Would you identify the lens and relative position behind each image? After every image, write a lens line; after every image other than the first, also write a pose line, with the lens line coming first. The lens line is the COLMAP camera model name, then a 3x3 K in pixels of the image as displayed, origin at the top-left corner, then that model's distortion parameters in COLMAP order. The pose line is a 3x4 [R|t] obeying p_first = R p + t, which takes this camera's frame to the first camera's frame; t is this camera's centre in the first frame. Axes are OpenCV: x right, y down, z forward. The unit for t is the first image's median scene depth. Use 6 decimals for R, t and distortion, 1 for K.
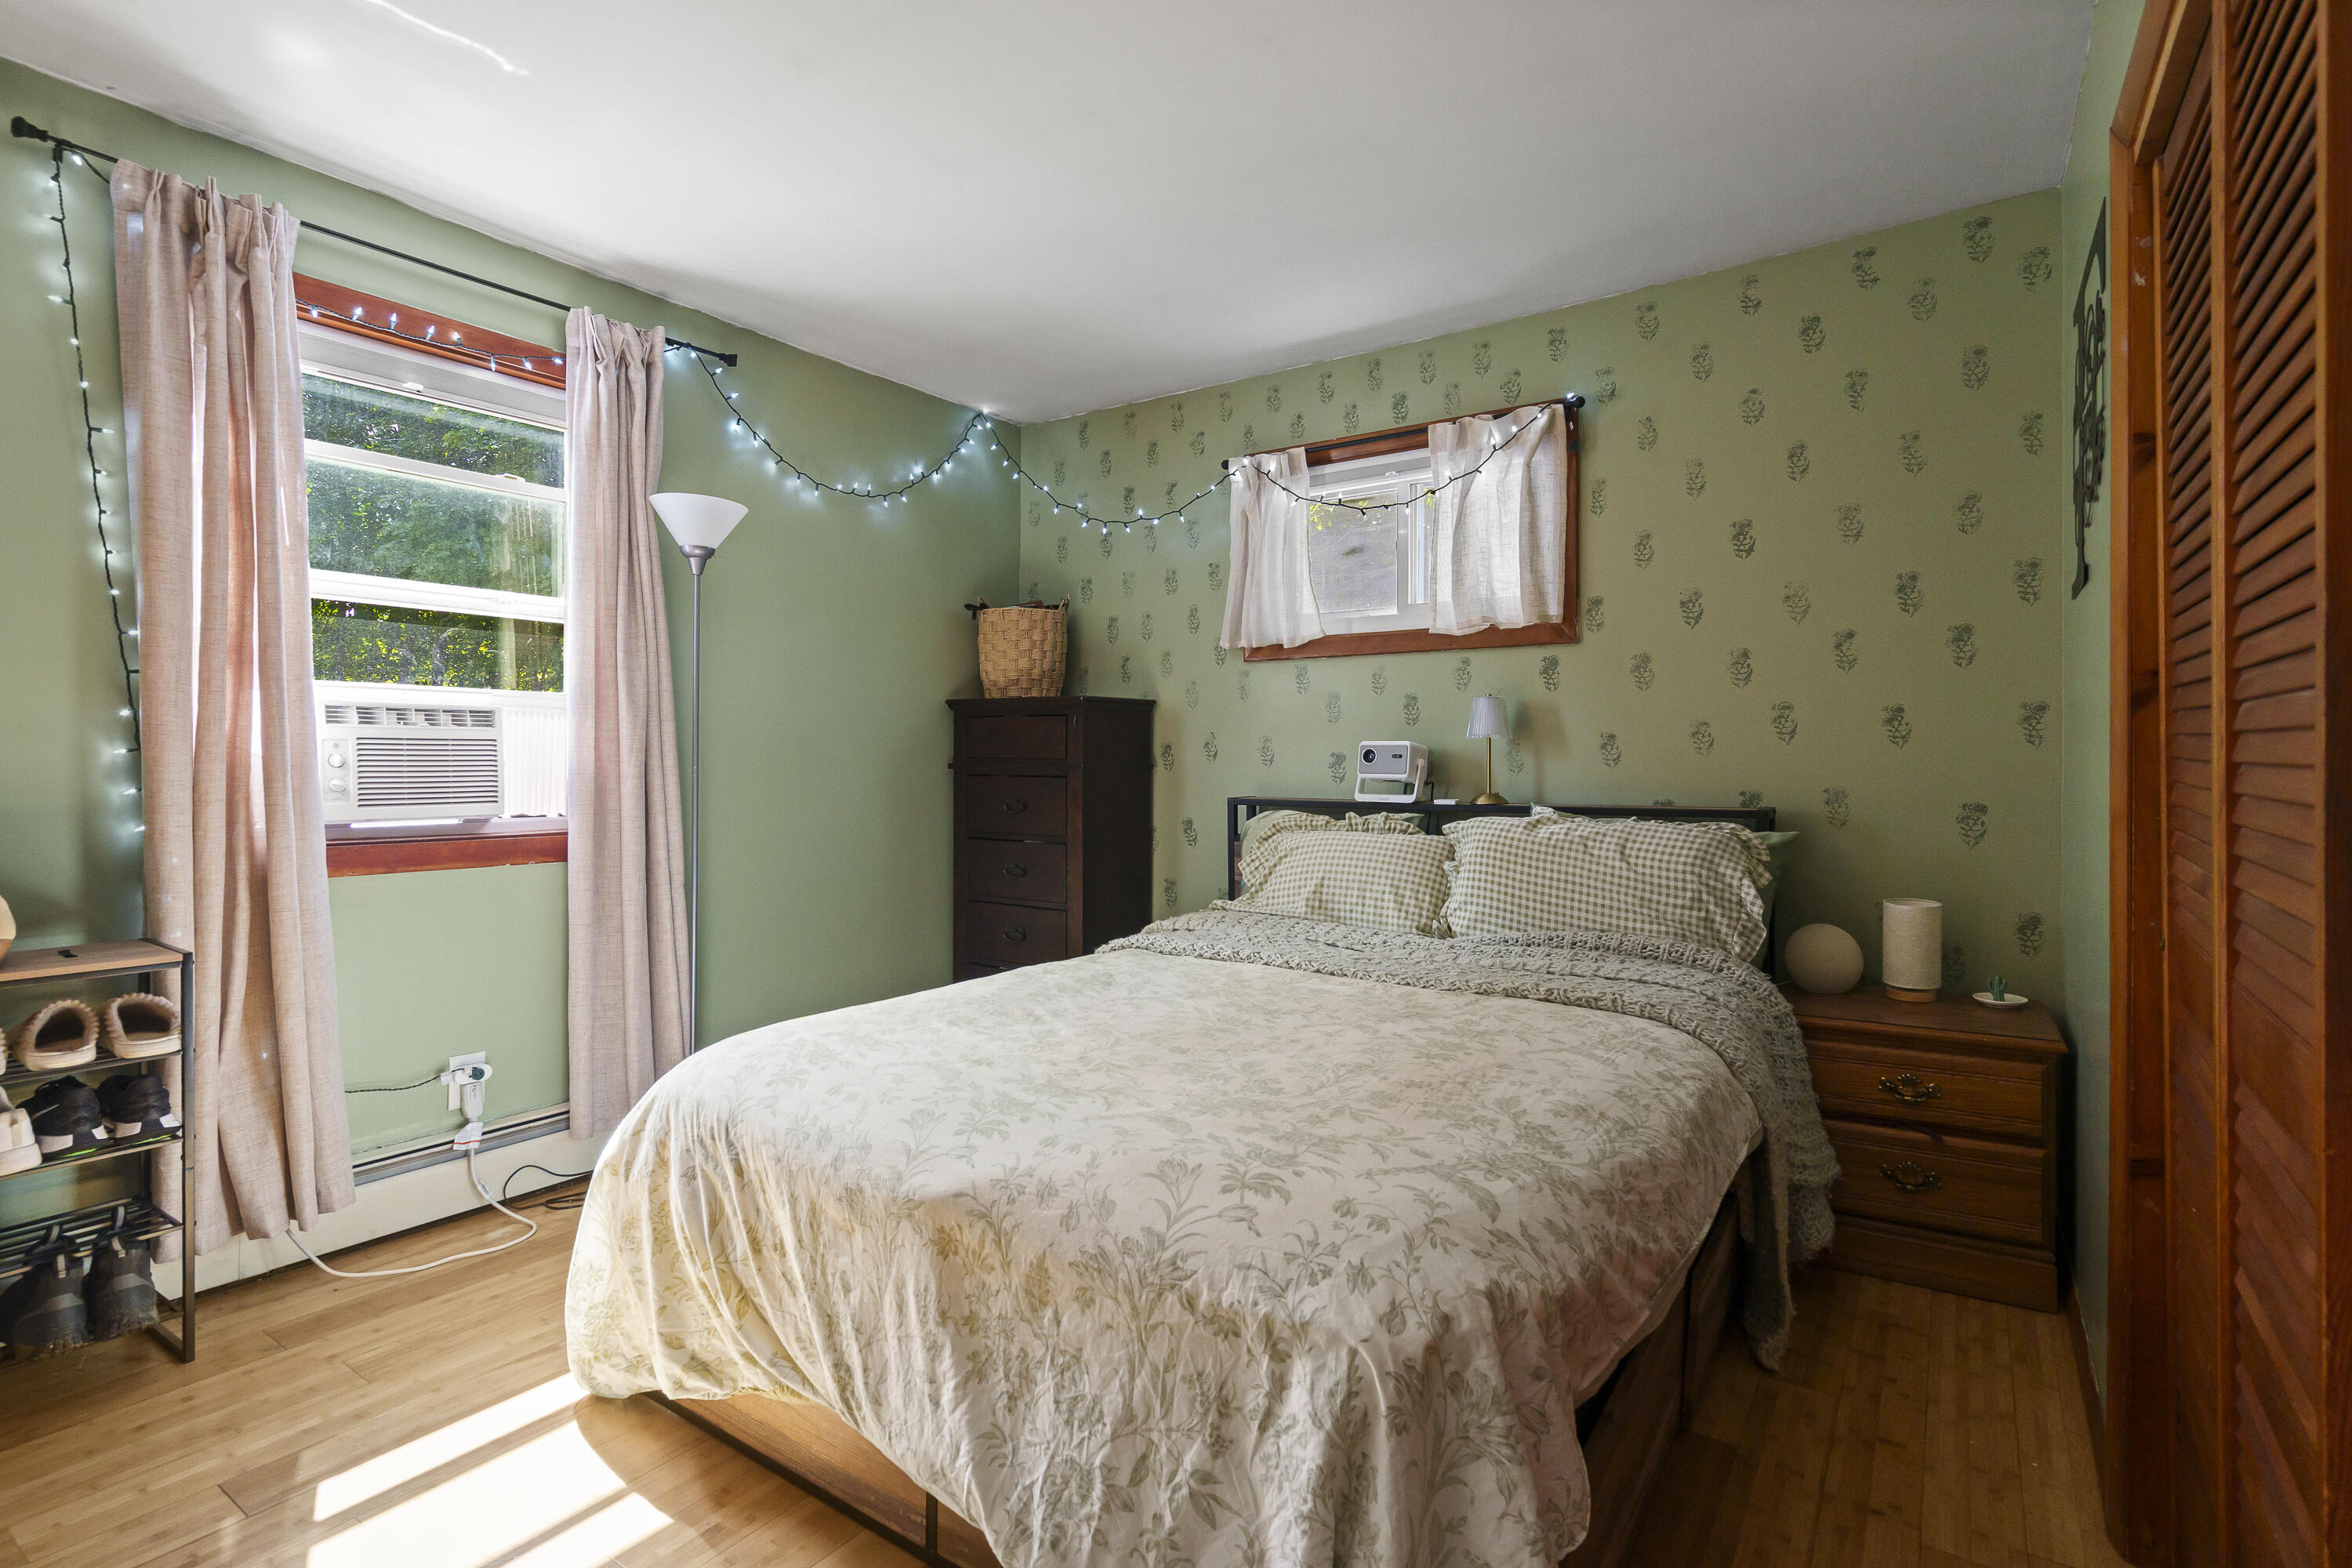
lens RADIAL K [[1158.9, 0, 1169.4], [0, 1158.9, 765.1], [0, 0, 1]] dist [0.004123, 0.001079]
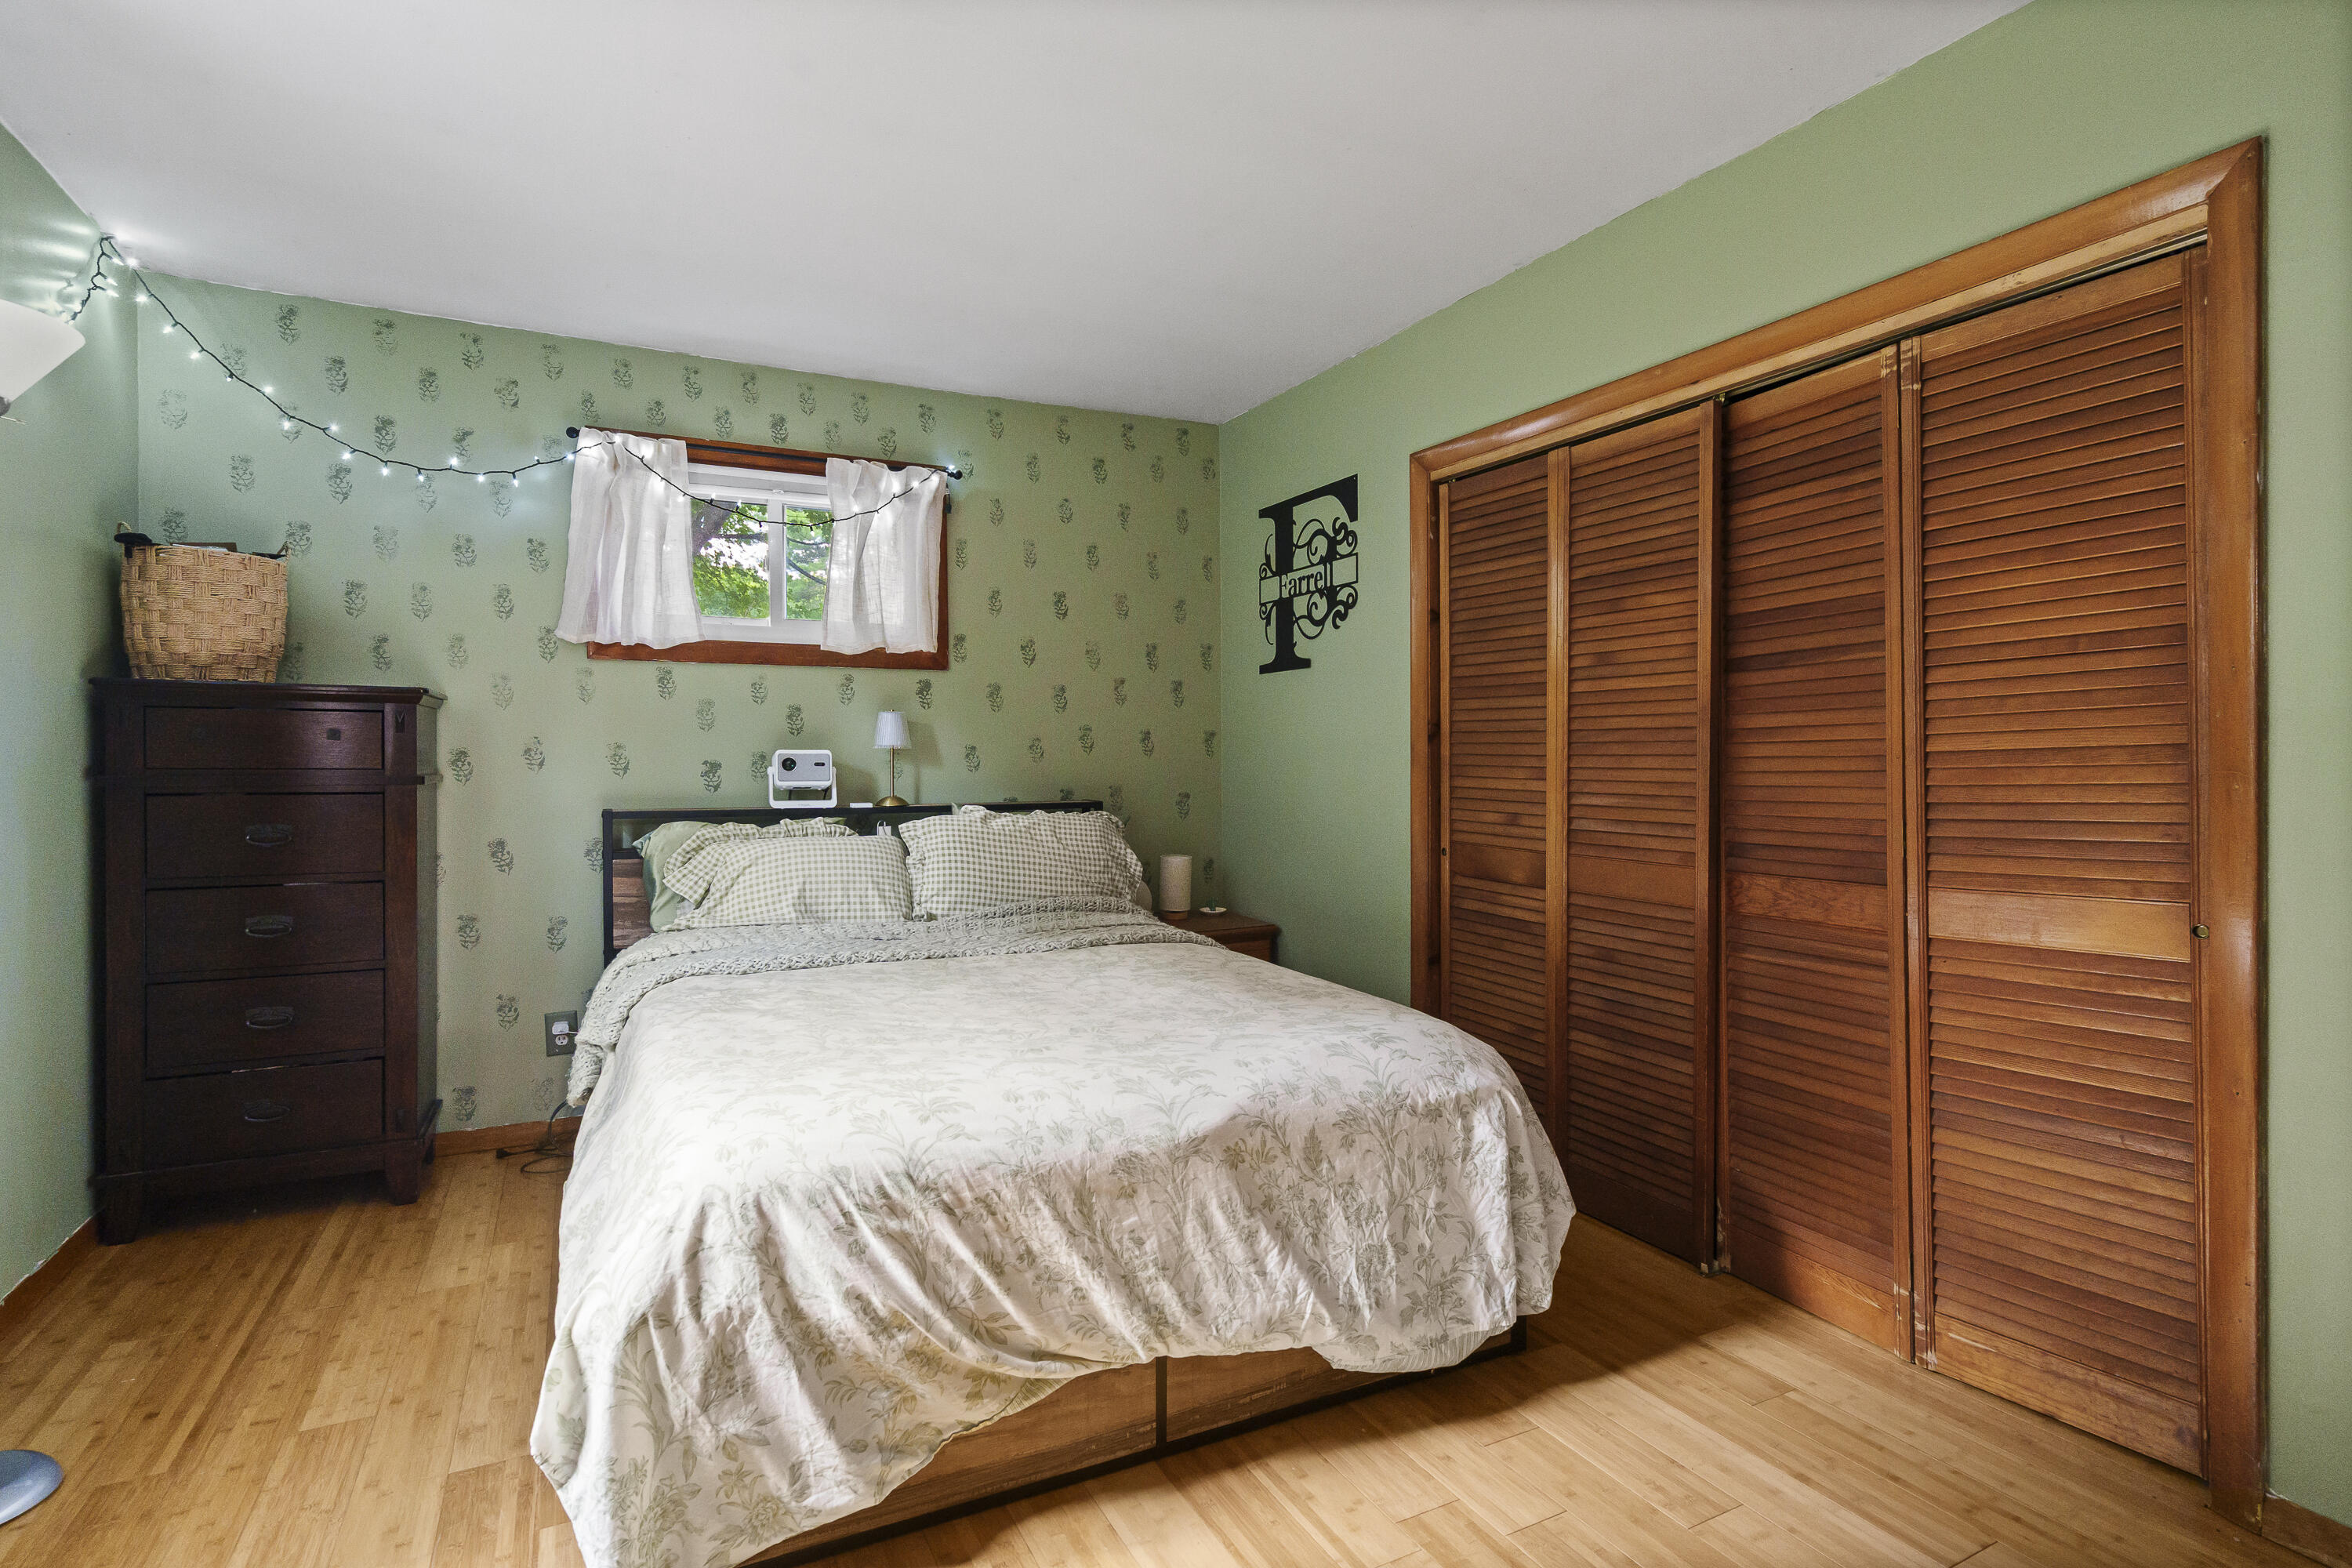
lens RADIAL K [[1158.9, 0, 1181.0], [0, 1158.9, 784.1], [0, 0, 1]] dist [0.004123, 0.001079]
pose [[0.462168, -0.018973, 0.886589, -0.661623], [0.008457, 0.999820, 0.016987, -0.005438], [-0.886752, -0.000353, 0.462246, 0.238096]]
